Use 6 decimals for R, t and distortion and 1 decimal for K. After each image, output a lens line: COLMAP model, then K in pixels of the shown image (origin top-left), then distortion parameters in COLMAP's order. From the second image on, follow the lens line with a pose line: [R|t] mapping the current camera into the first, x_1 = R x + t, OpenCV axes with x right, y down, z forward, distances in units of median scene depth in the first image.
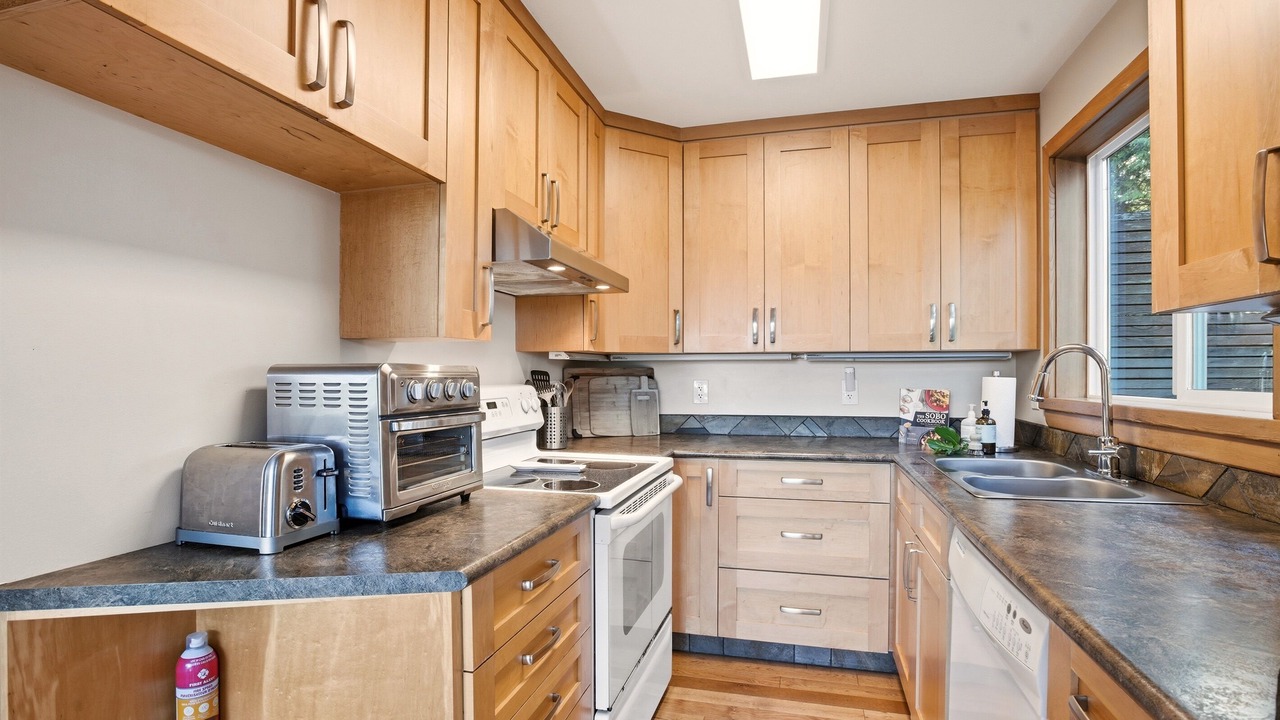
lens RADIAL K [[607.4, 0, 641.1], [0, 607.4, 379.4], [0, 0, 1]] dist [-0.052645, 0.020592]
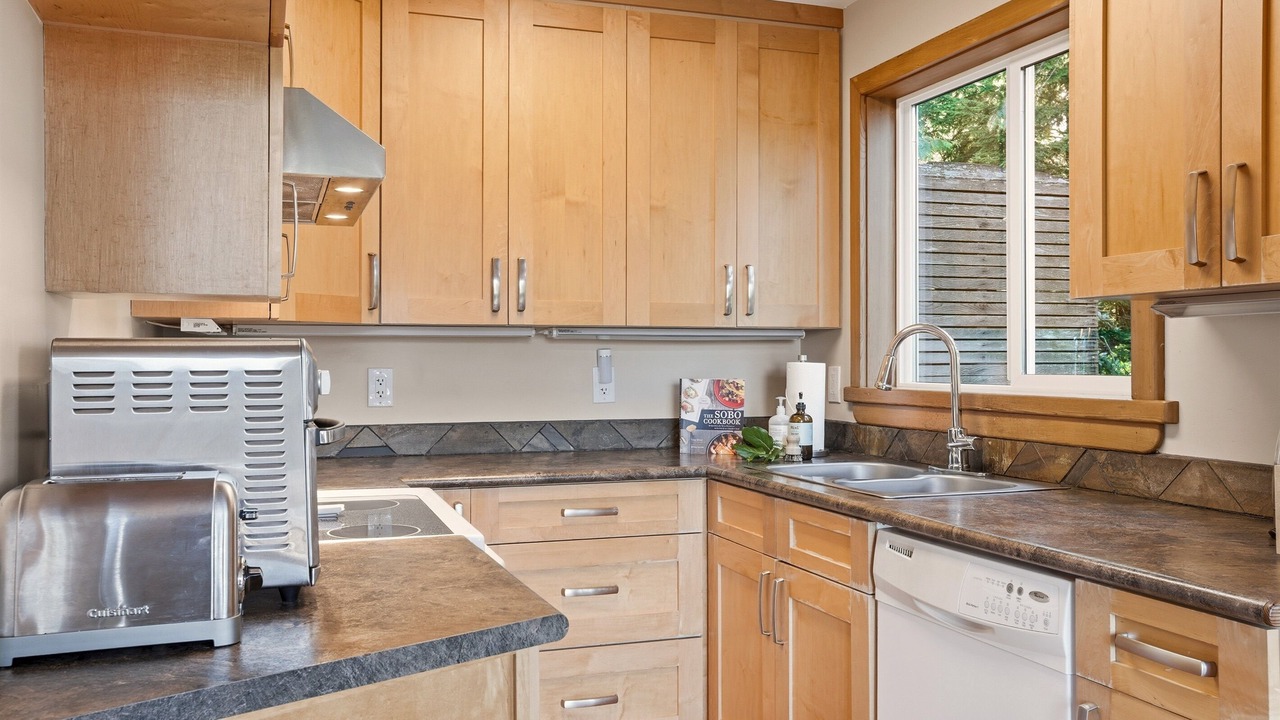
lens RADIAL K [[1100.2, 0, 640.0], [0, 1100.2, 360.0], [0, 0, 1]] dist [0.005809, 0.009196]
pose [[0.829919, 0.000130, 0.557884, -0.396479], [0.005121, 0.999956, -0.007851, 0.003355], [-0.557860, 0.009373, 0.829882, -0.086015]]
